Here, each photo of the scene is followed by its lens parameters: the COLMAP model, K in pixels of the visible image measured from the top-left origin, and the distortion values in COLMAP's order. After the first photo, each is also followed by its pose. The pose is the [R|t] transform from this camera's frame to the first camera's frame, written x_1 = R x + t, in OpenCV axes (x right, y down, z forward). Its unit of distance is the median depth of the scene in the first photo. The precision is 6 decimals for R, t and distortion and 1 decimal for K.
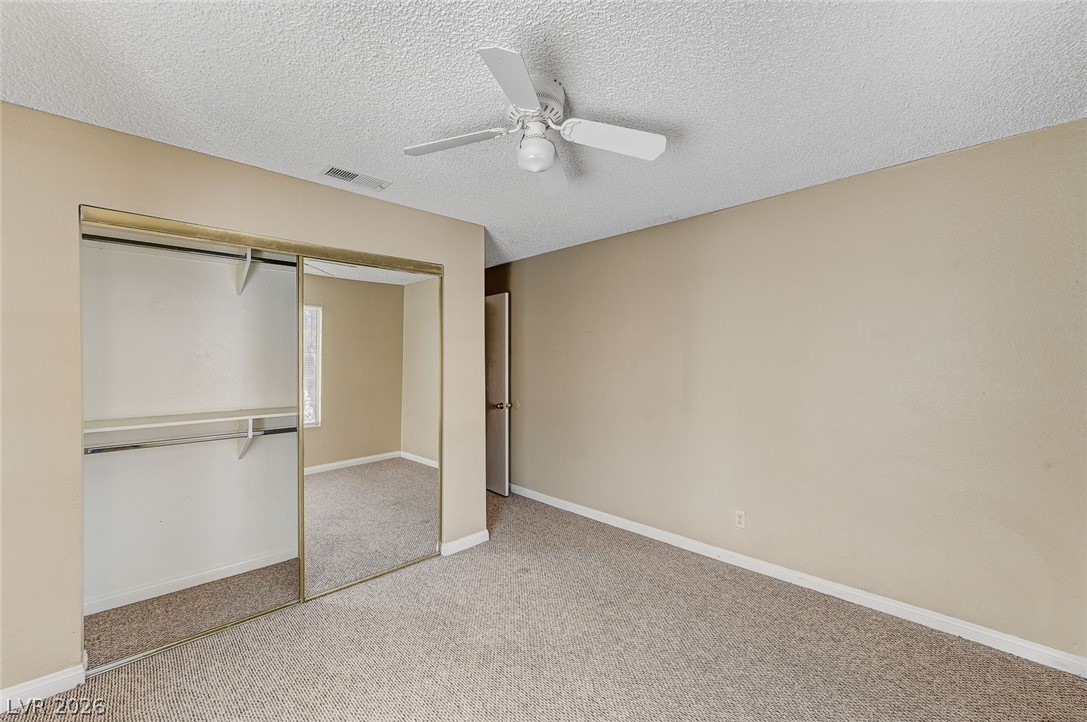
lens RADIAL K [[437.8, 0, 547.9], [0, 437.8, 362.7], [0, 0, 1]] dist [0.007540, -0.000100]
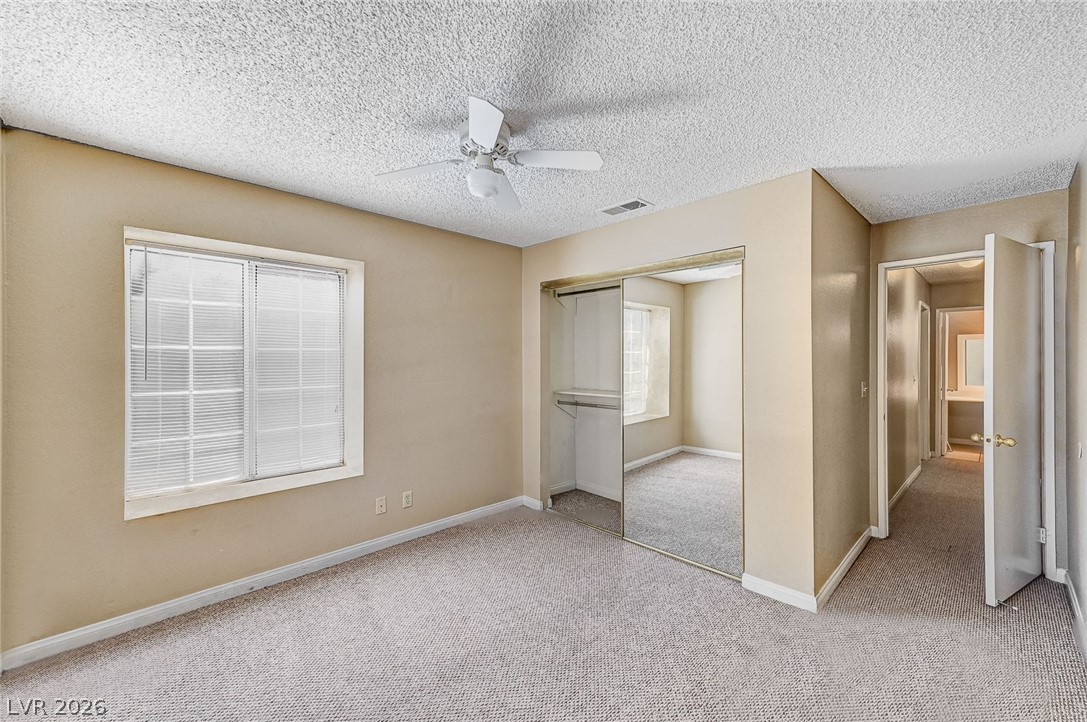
lens RADIAL K [[437.8, 0, 547.9], [0, 437.8, 362.7], [0, 0, 1]] dist [0.007540, -0.000100]
pose [[0.004473, 0.021621, -0.999756, 0.642585], [0.001518, 0.999765, 0.021628, -0.017081], [0.999989, -0.001614, 0.004439, 0.646510]]
